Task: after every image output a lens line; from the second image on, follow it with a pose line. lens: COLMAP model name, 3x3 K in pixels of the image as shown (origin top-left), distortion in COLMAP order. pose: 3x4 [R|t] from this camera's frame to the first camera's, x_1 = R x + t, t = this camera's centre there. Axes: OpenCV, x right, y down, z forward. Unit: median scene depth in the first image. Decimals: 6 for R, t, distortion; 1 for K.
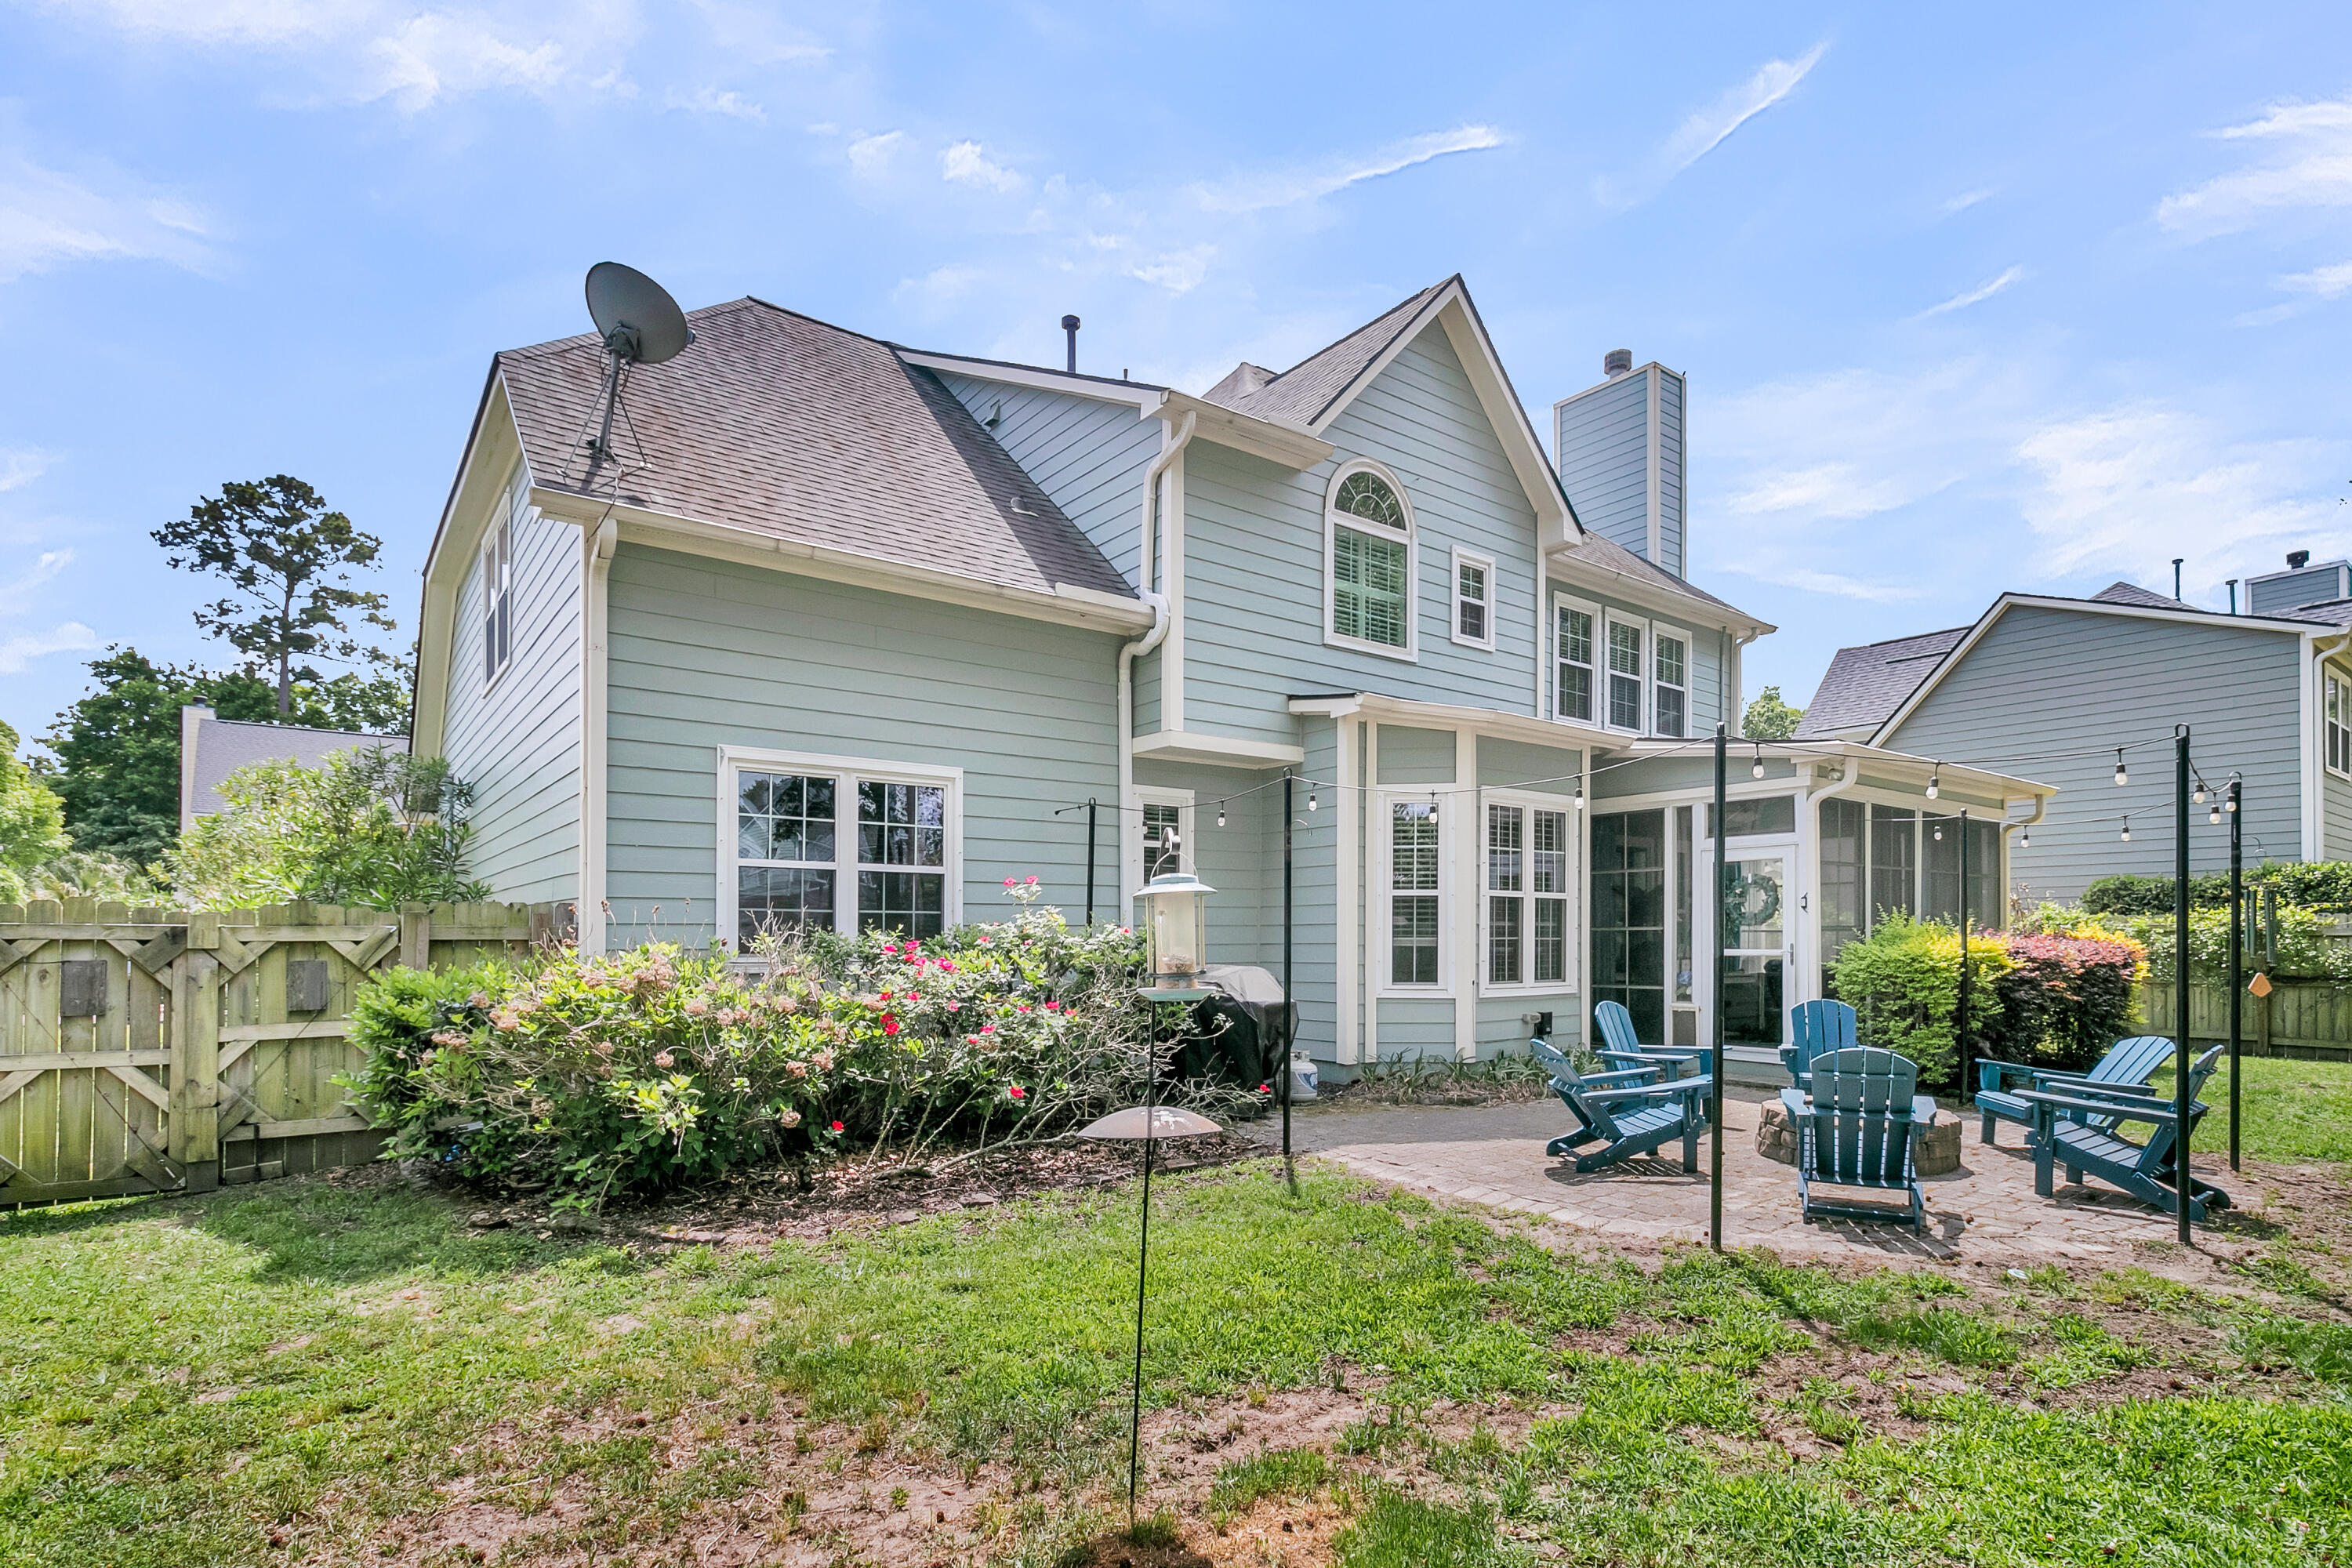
lens RADIAL K [[1156.6, 0, 1182.7], [0, 1156.6, 936.8], [0, 0, 1]] dist [0.000496, -0.000131]
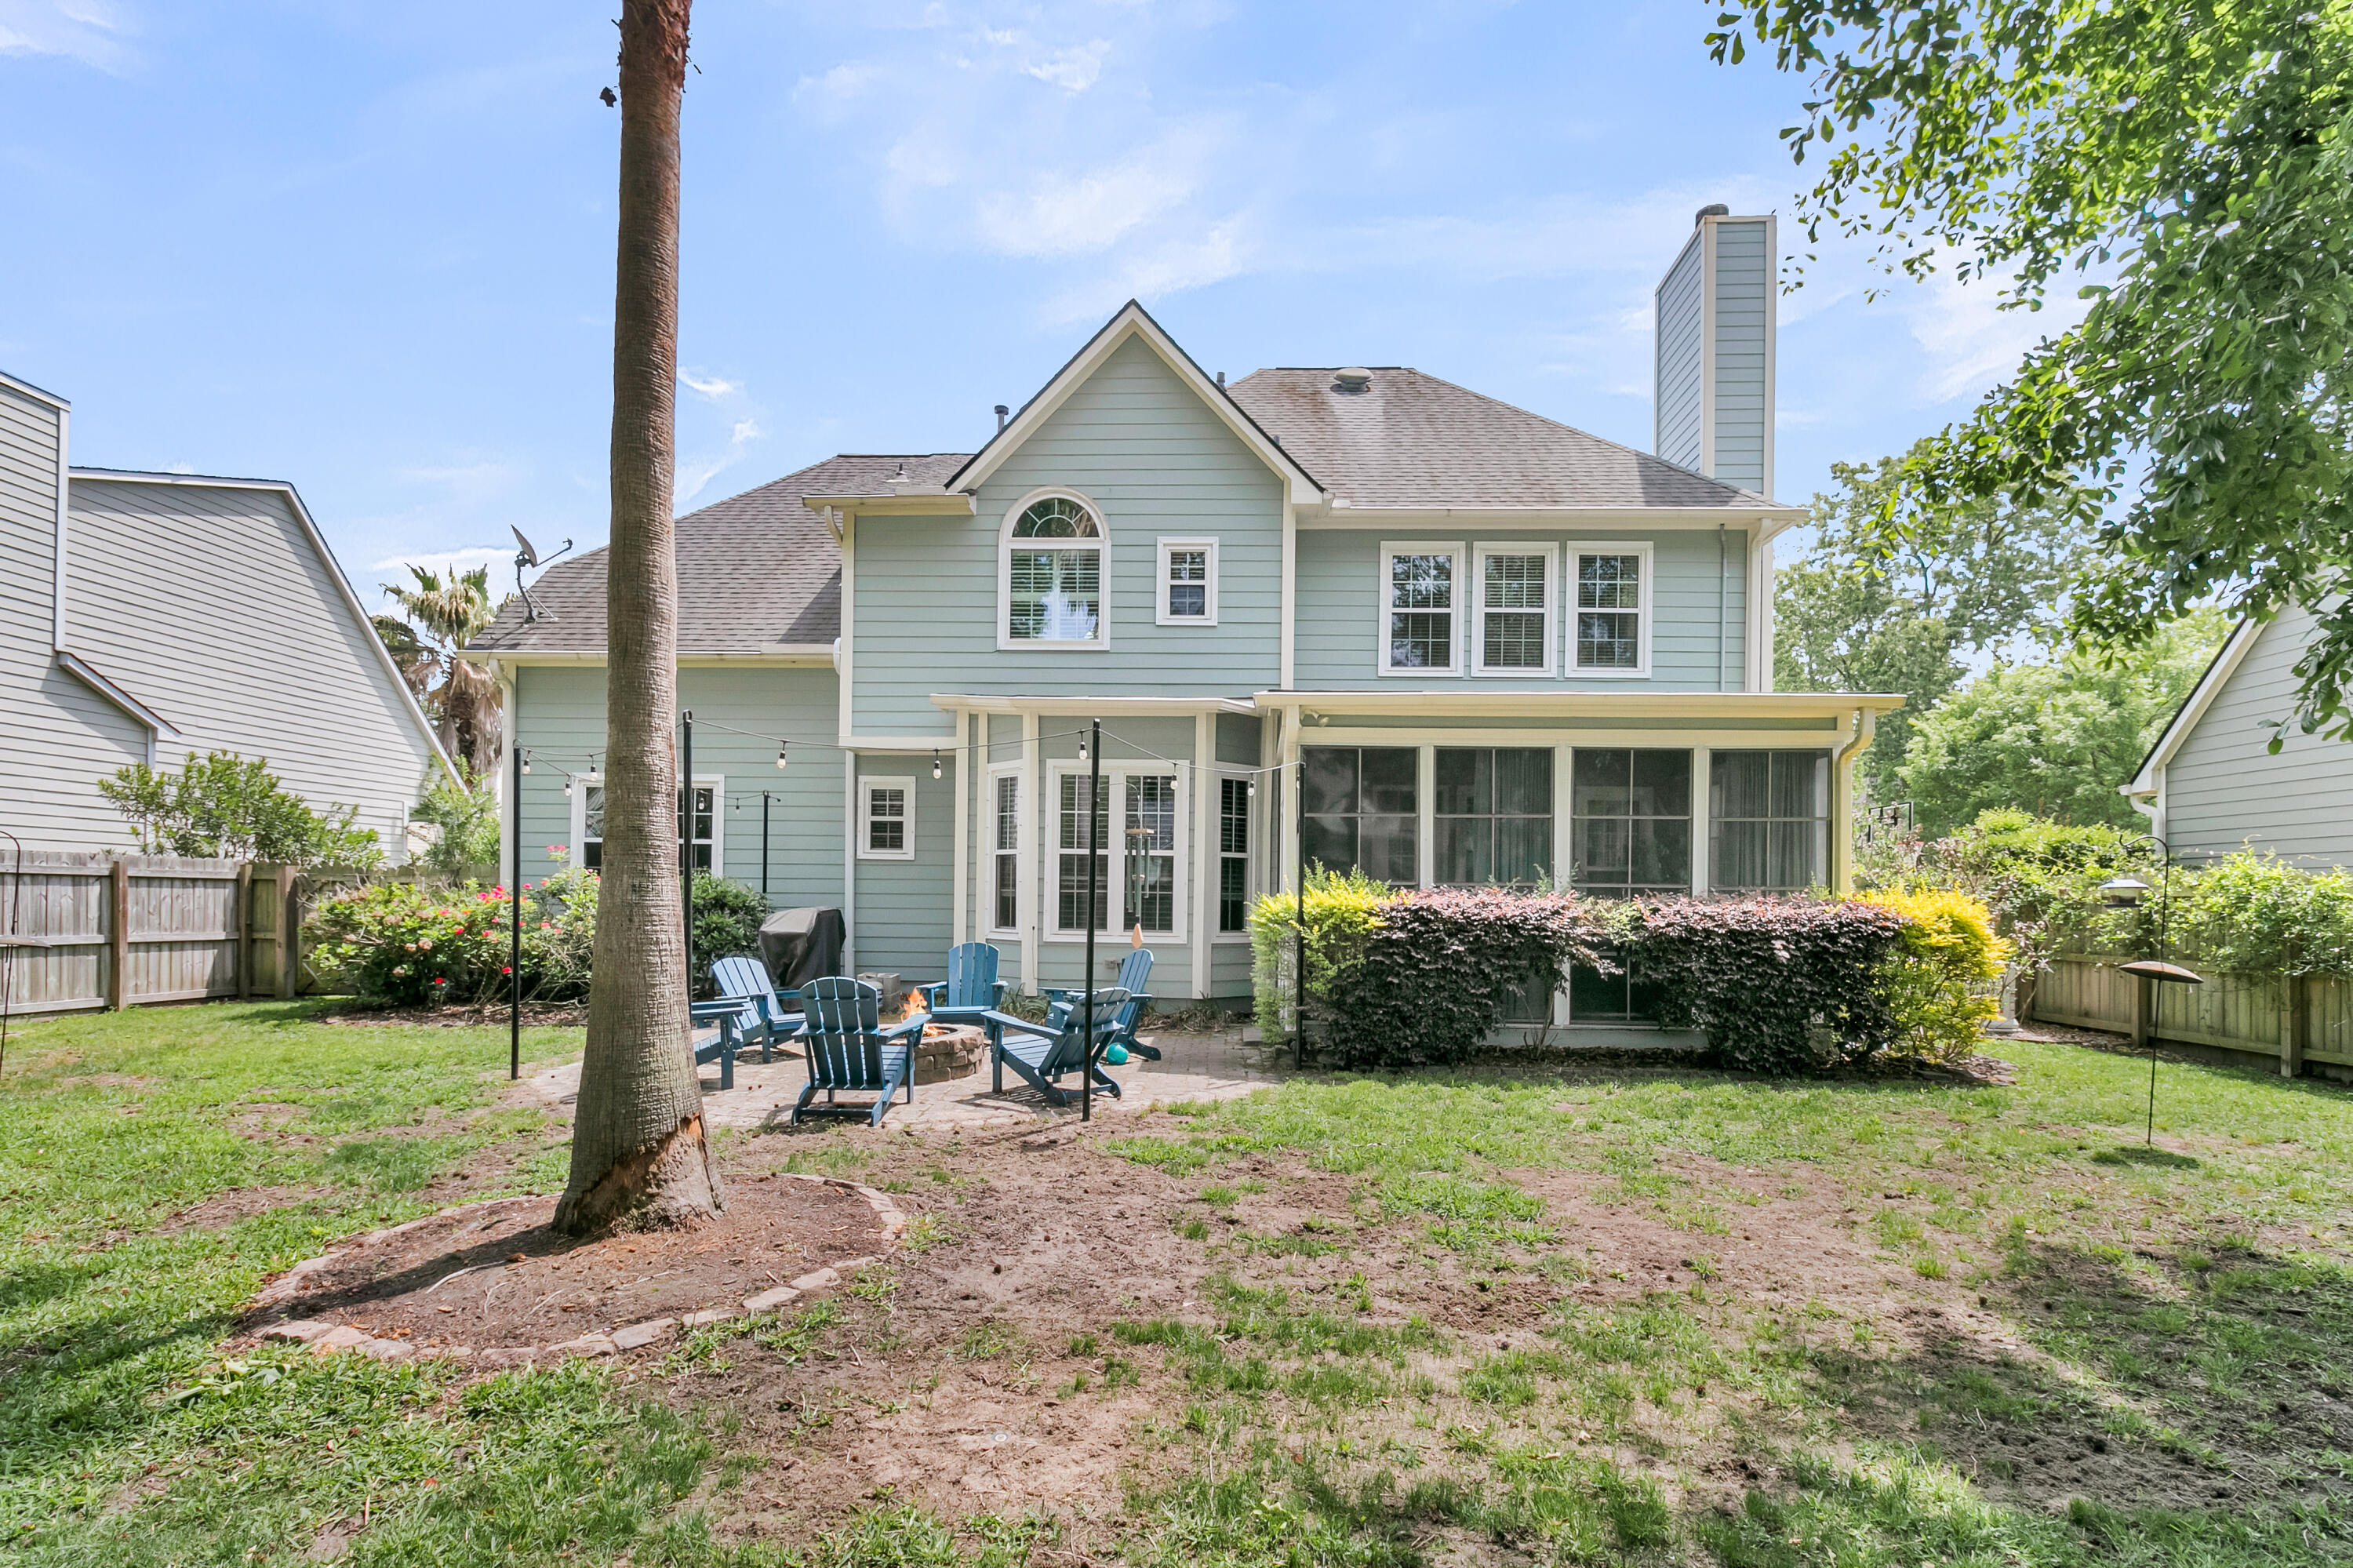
lens RADIAL K [[1157.1, 0, 1209.1], [0, 1157.1, 887.8], [0, 0, 1]] dist [0.000496, -0.000131]
pose [[0.789269, 0.003645, -0.614037, 0.990247], [-0.008510, 0.999951, -0.005003, 0.003486], [0.613989, 0.009174, 0.789261, 0.160090]]
